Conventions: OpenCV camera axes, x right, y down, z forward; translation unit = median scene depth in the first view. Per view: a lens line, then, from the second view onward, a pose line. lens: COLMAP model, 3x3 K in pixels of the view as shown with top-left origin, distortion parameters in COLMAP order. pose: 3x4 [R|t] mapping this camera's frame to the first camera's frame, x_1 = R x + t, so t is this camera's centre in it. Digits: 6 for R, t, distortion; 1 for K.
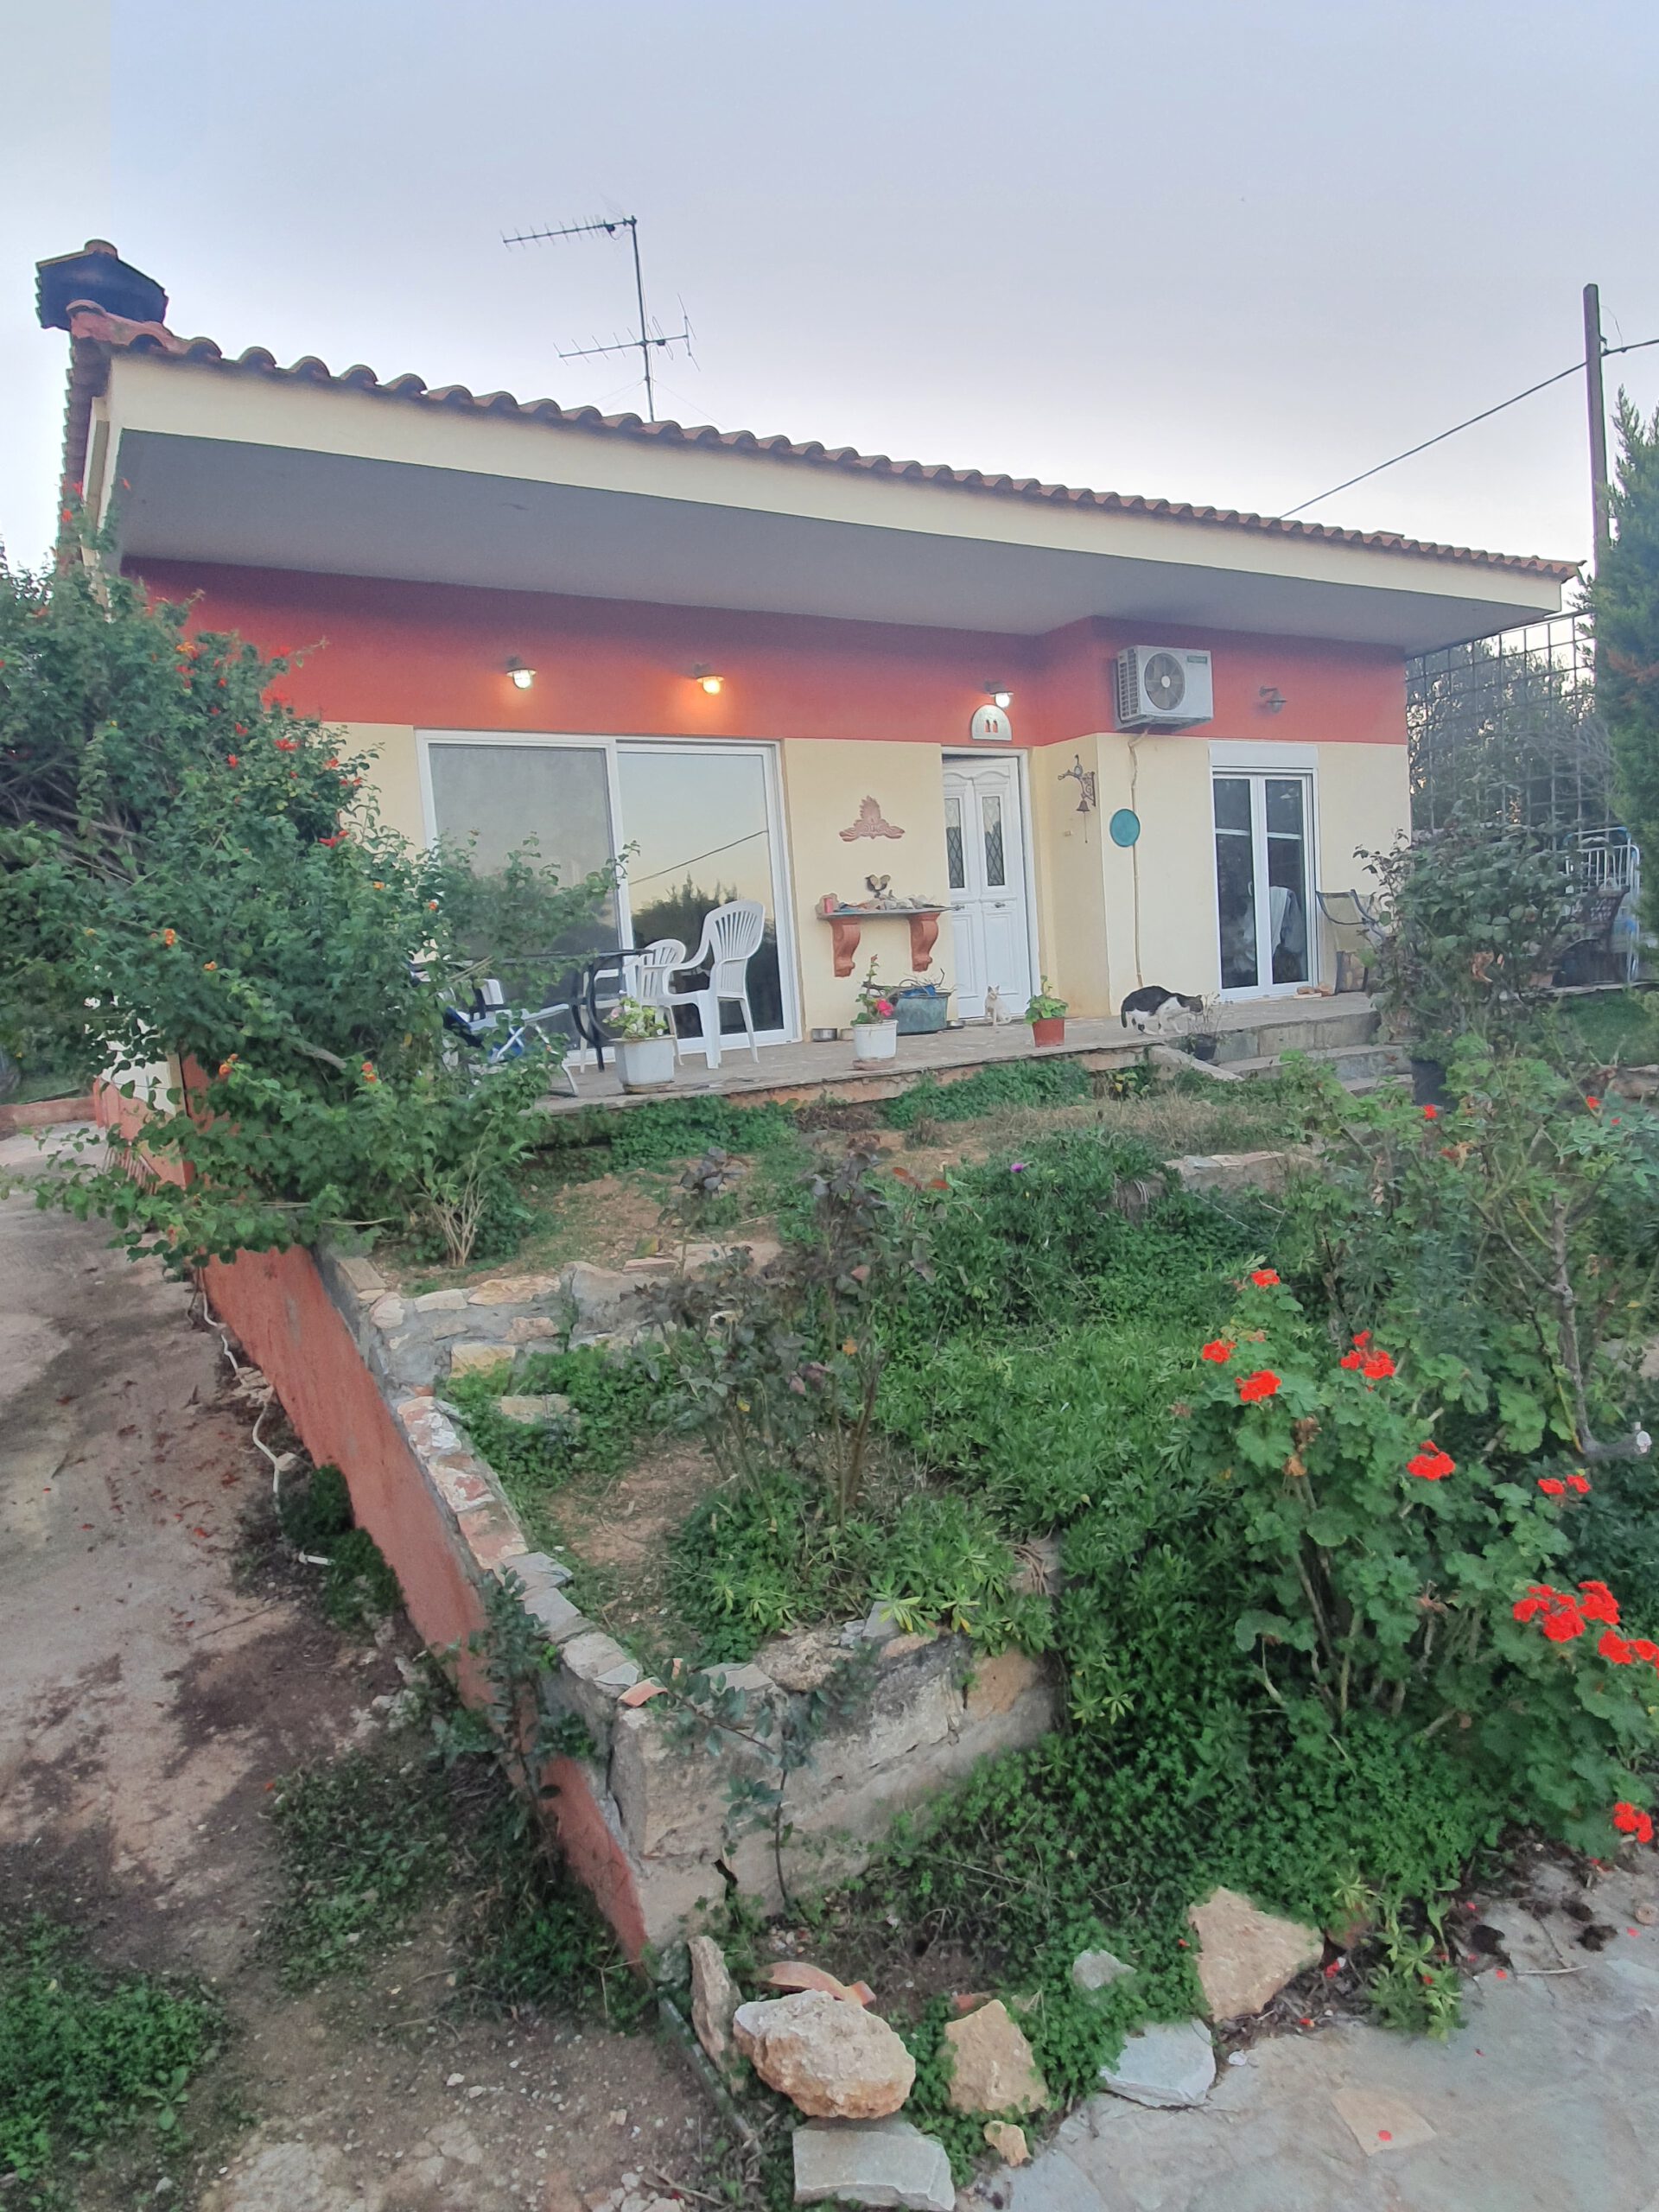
lens RADIAL K [[969.7, 0, 825.4], [0, 969.7, 1109.0], [0, 0, 1]] dist [0.014151, -0.012214]
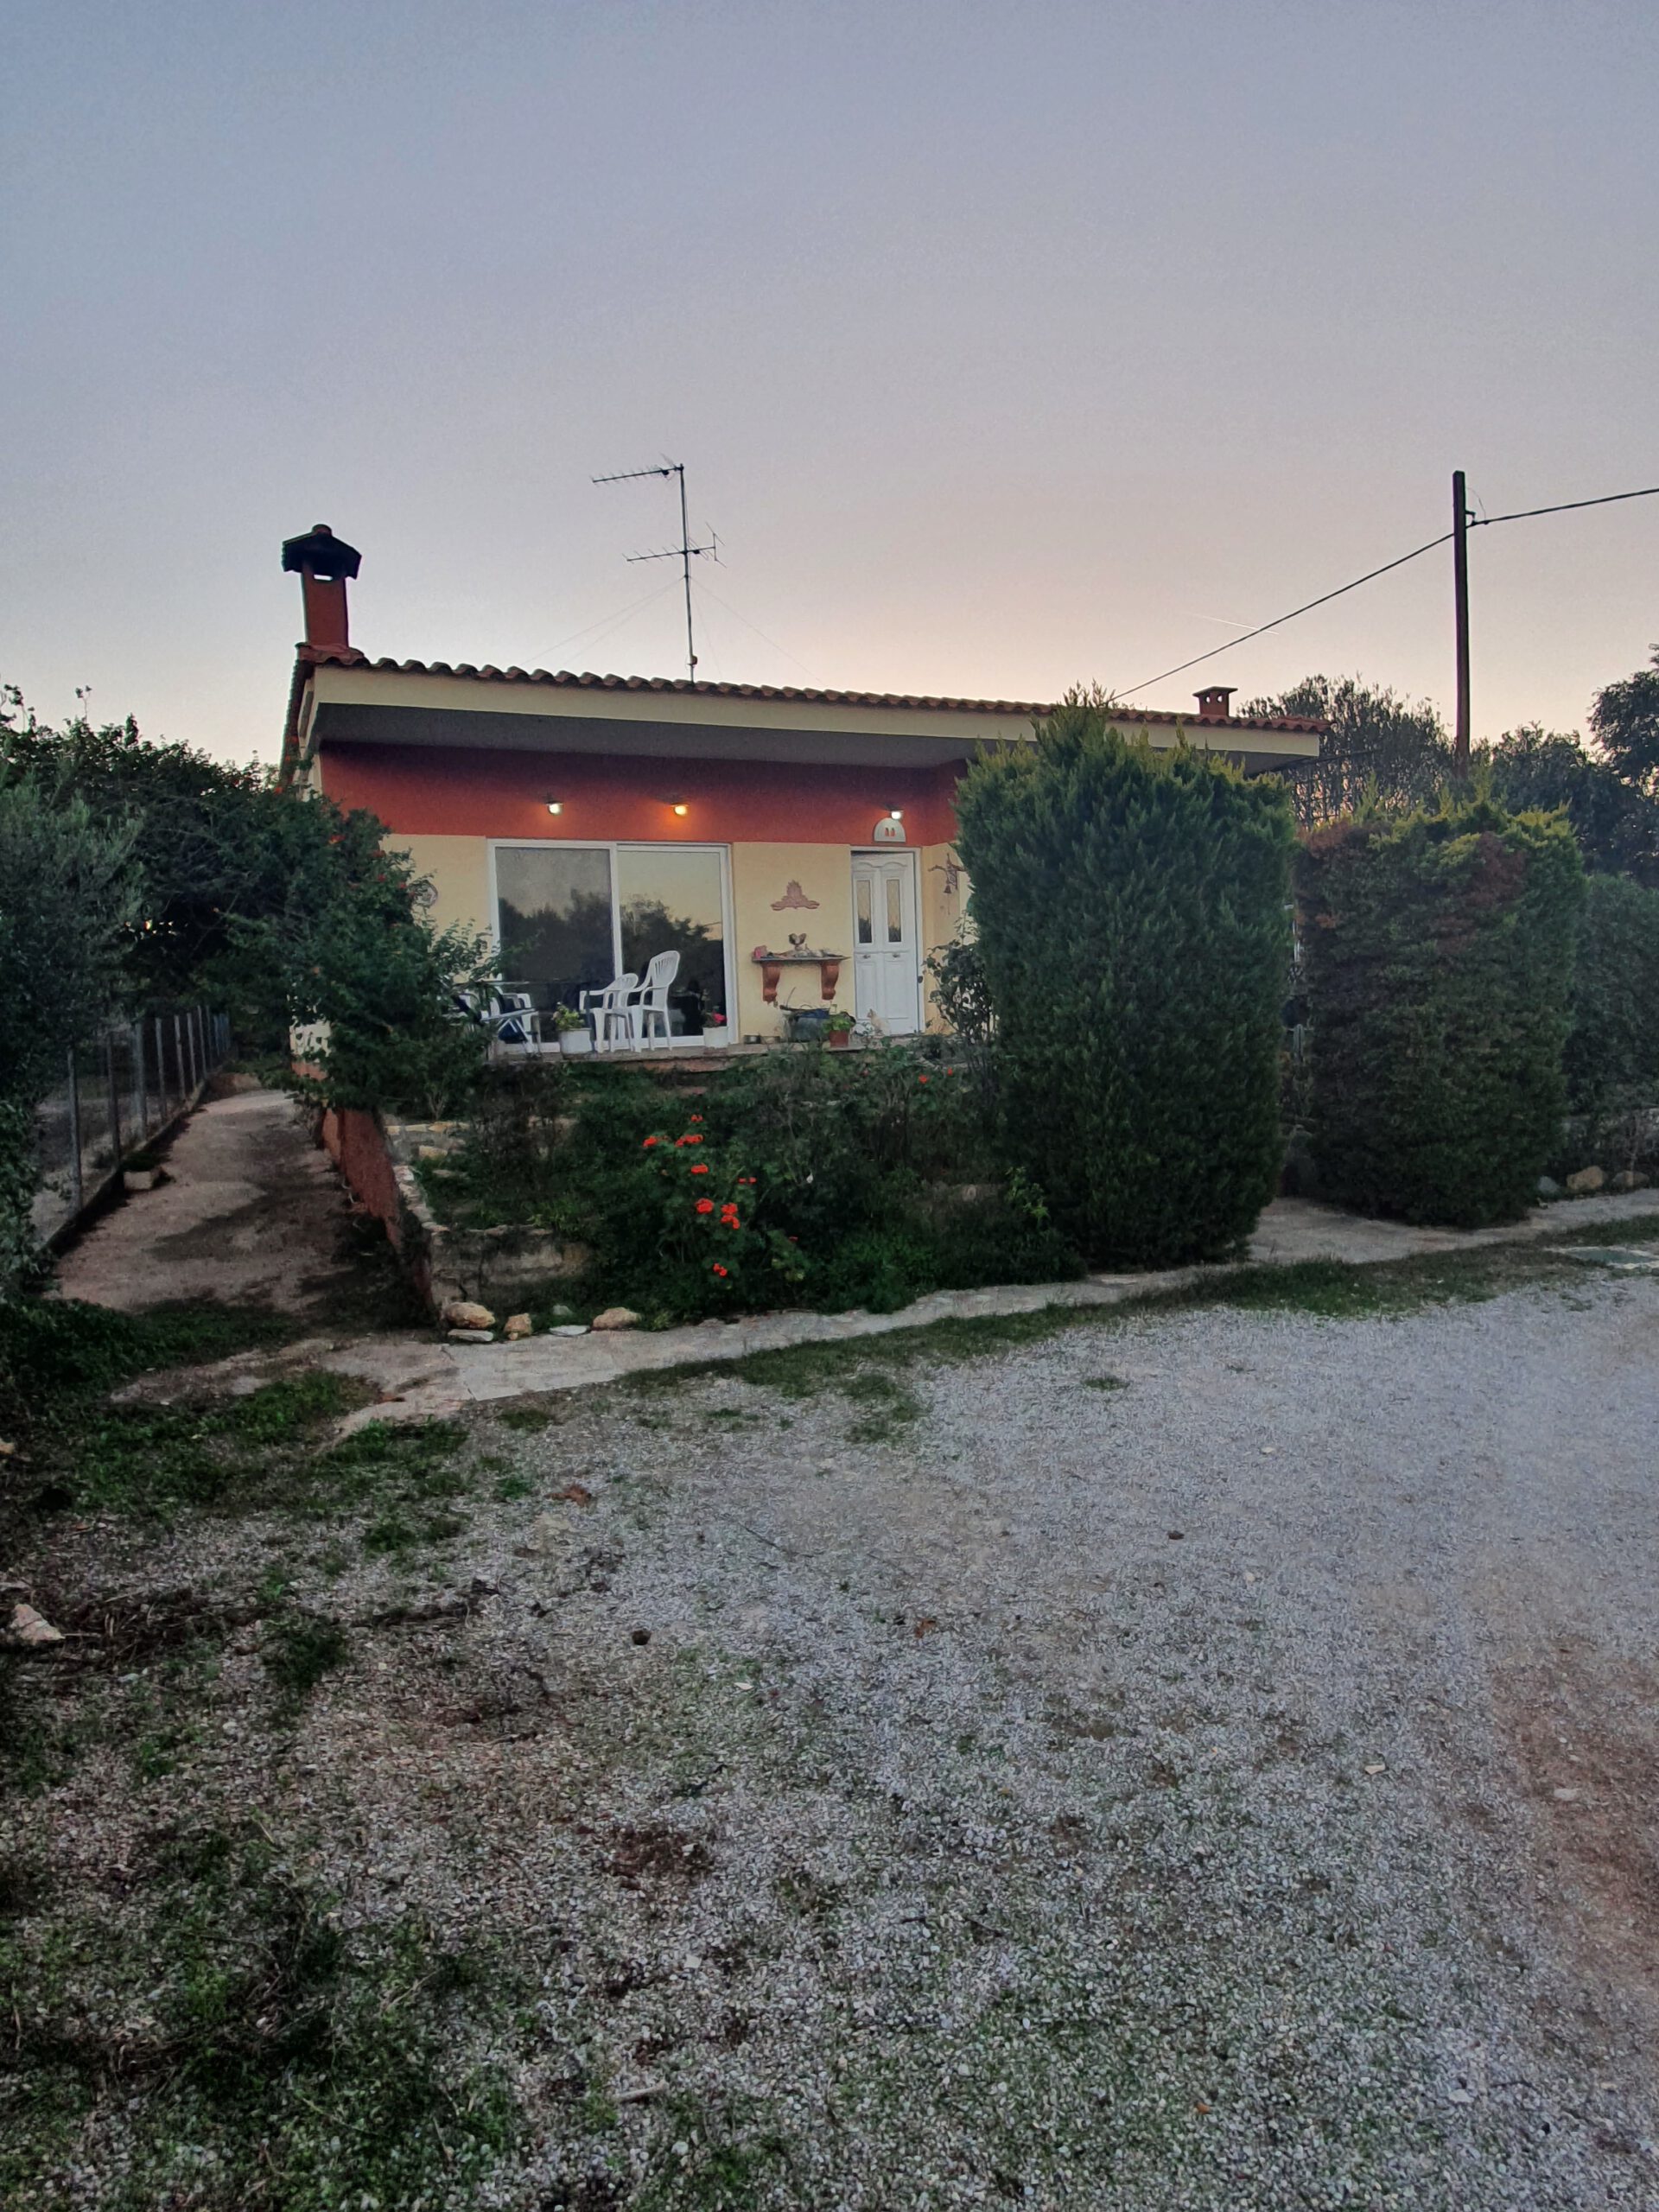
lens RADIAL K [[872.5, 0, 836.3], [0, 872.5, 1111.5], [0, 0, 1]] dist [0.012835, -0.016082]
pose [[0.994628, 0.050362, -0.090436, 0.308184], [-0.051434, 0.998631, -0.009562, 0.048402], [0.089831, 0.014162, 0.995856, -0.389685]]
